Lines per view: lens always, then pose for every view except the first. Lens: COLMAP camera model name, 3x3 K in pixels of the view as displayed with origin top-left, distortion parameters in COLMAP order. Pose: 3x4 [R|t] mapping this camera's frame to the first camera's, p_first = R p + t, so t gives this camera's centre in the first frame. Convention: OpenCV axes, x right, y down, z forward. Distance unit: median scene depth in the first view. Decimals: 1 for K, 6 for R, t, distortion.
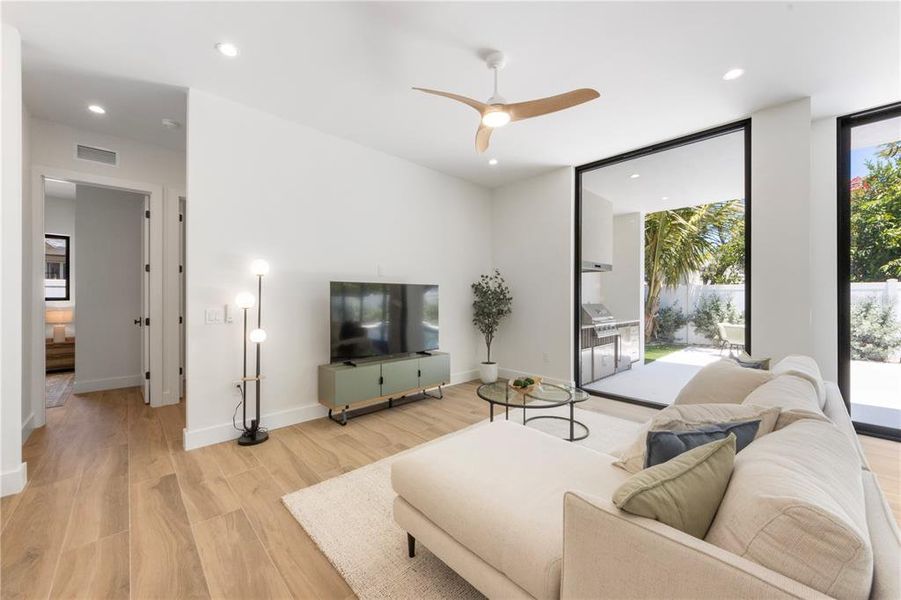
lens RADIAL K [[342.3, 0, 448.7], [0, 342.3, 298.5], [0, 0, 1]] dist [-0.001614, 0.000243]
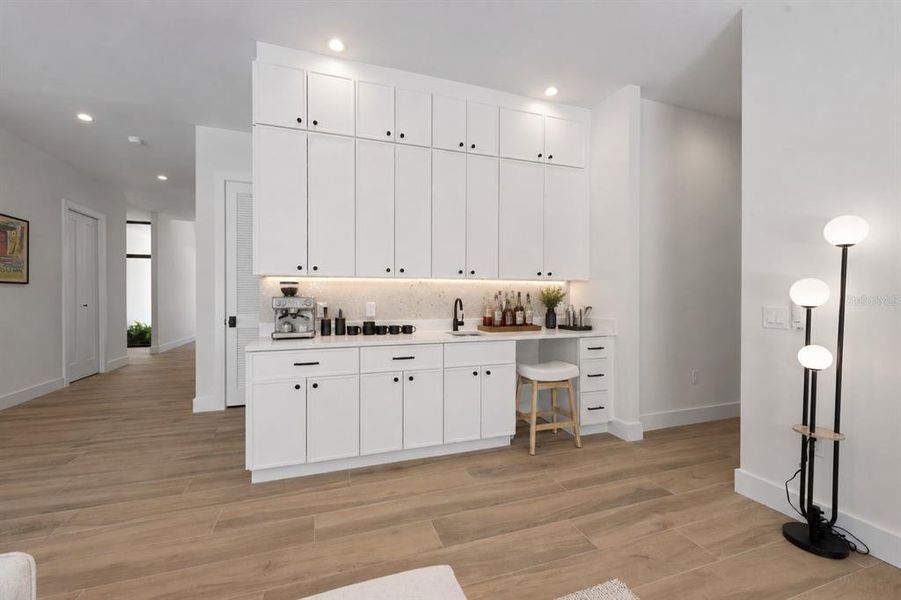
lens RADIAL K [[371.8, 0, 453.5], [0, 371.8, 298.3], [0, 0, 1]] dist [-0.003706, -0.000819]
pose [[-0.417791, 0.003816, -0.908535, 0.234328], [0.008002, 0.999968, 0.000521, 0.010205], [0.908508, -0.007052, -0.417809, 0.740091]]
